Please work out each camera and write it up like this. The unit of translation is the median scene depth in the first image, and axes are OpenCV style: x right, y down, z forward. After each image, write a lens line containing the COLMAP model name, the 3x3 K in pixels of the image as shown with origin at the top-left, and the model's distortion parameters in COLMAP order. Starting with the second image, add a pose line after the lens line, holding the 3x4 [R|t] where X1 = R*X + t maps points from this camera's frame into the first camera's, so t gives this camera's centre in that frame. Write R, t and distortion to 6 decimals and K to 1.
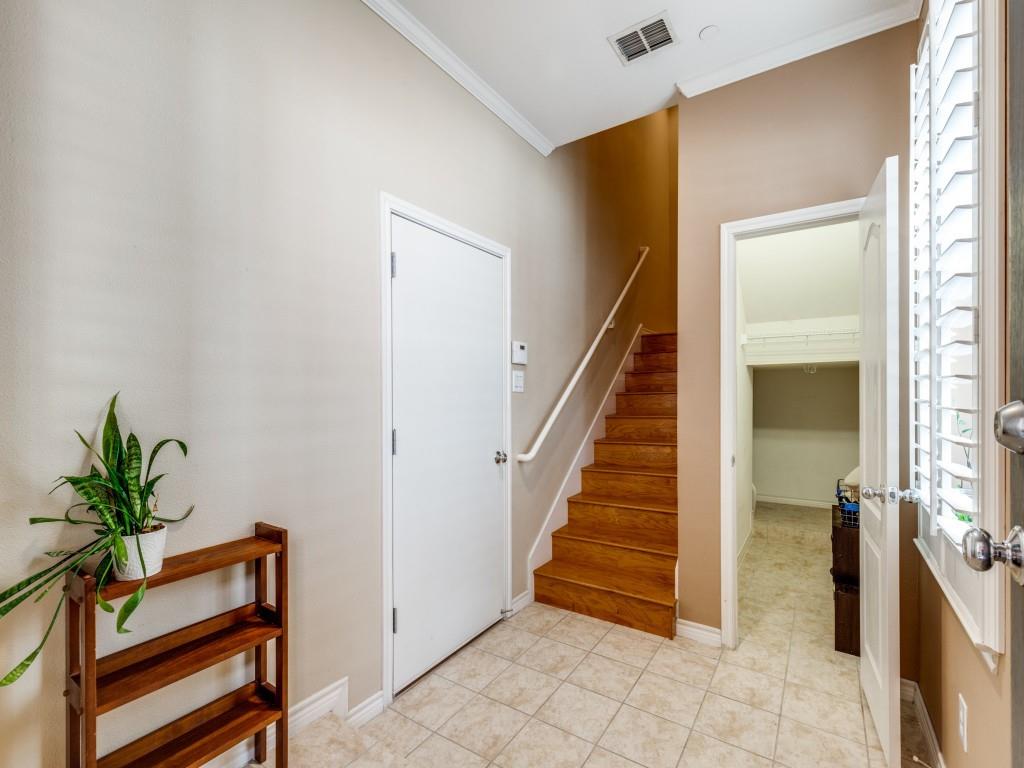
lens RADIAL K [[469.2, 0, 512.9], [0, 469.2, 392.0], [0, 0, 1]] dist [0.002994, -0.000569]
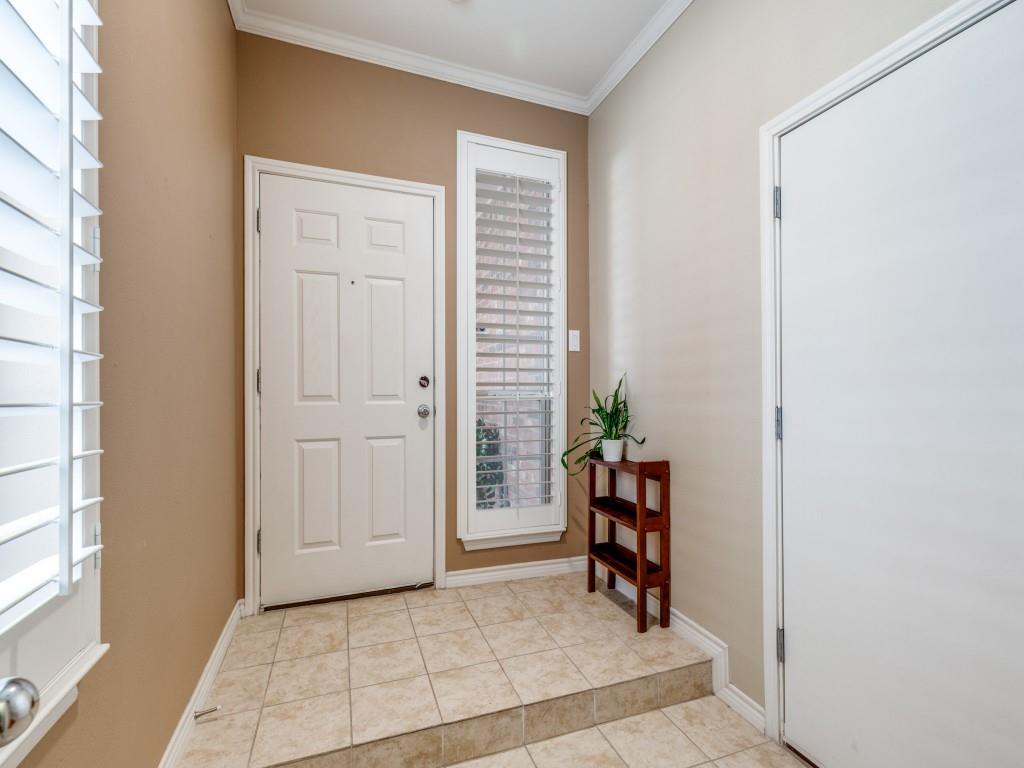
lens RADIAL K [[469.2, 0, 510.9], [0, 469.2, 387.9], [0, 0, 1]] dist [0.002994, -0.000569]
pose [[-0.586304, -0.004819, -0.810076, 0.735320], [0.005565, 0.999935, -0.009976, 0.061517], [0.810072, -0.010357, -0.586239, 1.217351]]
